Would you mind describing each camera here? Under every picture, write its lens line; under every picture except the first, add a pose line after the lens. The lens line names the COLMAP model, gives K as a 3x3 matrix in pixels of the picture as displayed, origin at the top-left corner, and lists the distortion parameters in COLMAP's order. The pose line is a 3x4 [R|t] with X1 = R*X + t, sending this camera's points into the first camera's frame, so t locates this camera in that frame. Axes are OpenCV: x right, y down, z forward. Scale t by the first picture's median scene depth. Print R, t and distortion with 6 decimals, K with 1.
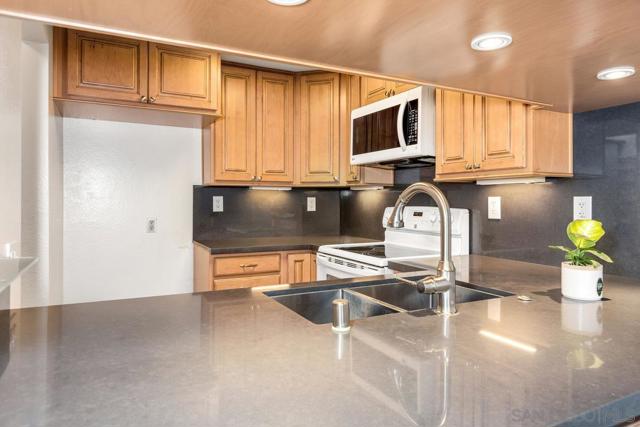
lens RADIAL K [[410.7, 0, 319.9], [0, 410.7, 198.2], [0, 0, 1]] dist [0.000306, -0.000033]
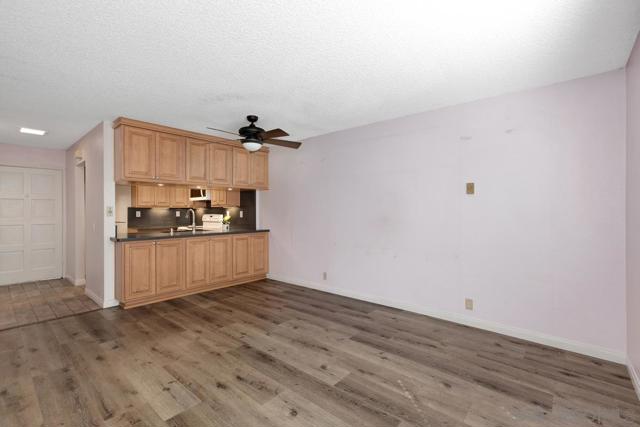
lens RADIAL K [[290.3, 0, 318.4], [0, 290.3, 207.5], [0, 0, 1]] dist [0.001774, -0.000011]
pose [[0.932011, -0.004026, 0.362409, 0.190912], [0.007603, 0.999935, -0.008444, -0.006037], [-0.362351, 0.010625, 0.931981, -1.414923]]
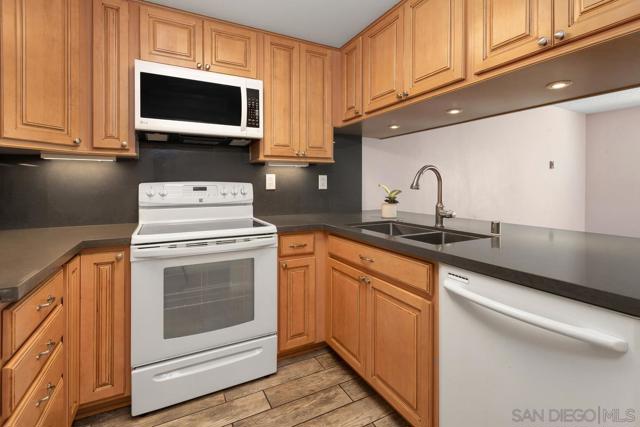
lens RADIAL K [[296.4, 0, 316.5], [0, 296.4, 185.3], [0, 0, 1]] dist [0.000701, 0.000009]
pose [[0.001835, -0.007271, 0.999972, -0.511370], [-0.003590, 0.999967, 0.007277, 0.022877], [-0.999992, -0.003604, 0.001809, 0.677951]]
